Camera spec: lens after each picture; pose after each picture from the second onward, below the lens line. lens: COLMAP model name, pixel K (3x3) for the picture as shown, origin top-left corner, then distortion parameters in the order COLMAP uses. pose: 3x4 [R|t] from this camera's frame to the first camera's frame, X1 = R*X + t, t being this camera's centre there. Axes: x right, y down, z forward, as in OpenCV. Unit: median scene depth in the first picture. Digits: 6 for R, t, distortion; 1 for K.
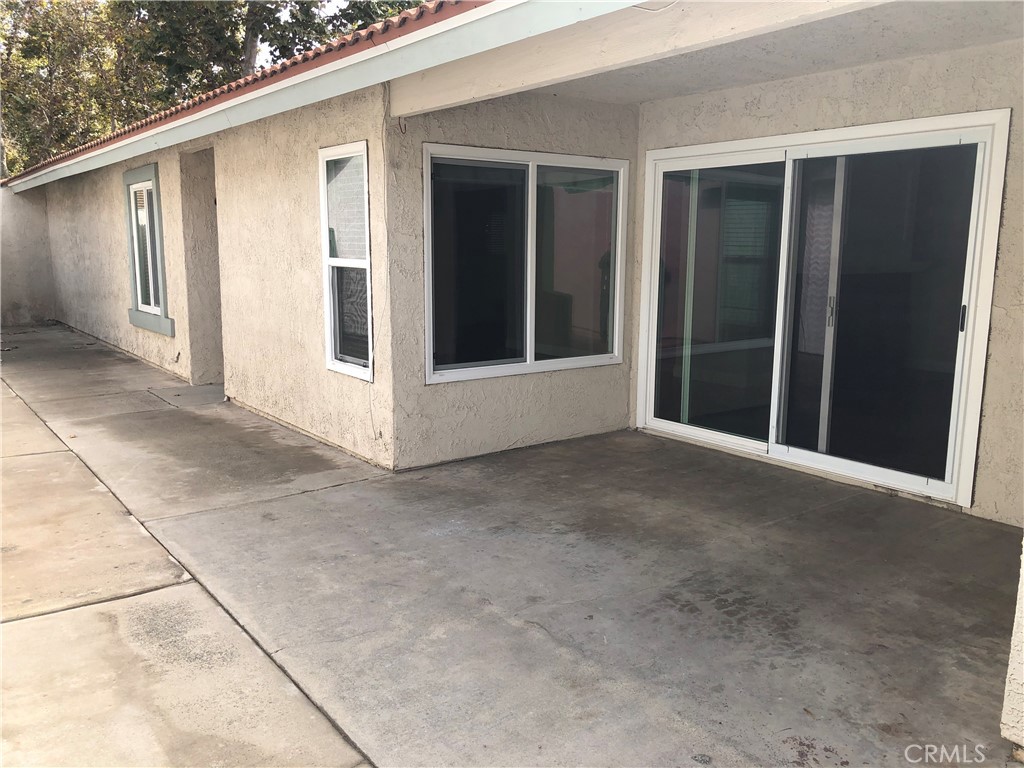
lens RADIAL K [[851.6, 0, 512.0], [0, 851.6, 392.8], [0, 0, 1]] dist [0.023804, -0.011418]
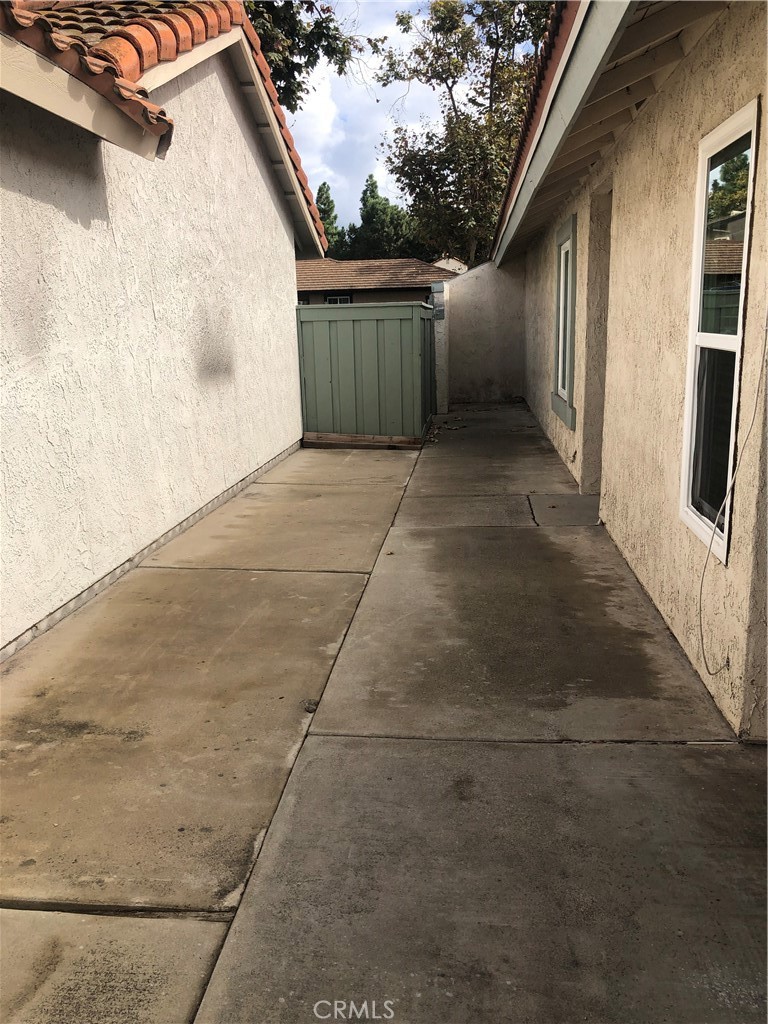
lens RADIAL K [[851.6, 0, 384.0], [0, 851.6, 512.0], [0, 0, 1]] dist [0.023804, -0.011418]
pose [[0.738662, 0.127981, -0.661815, 0.032029], [-0.091562, 0.991761, 0.089591, -0.077758], [0.667829, -0.005580, 0.744294, 0.473251]]
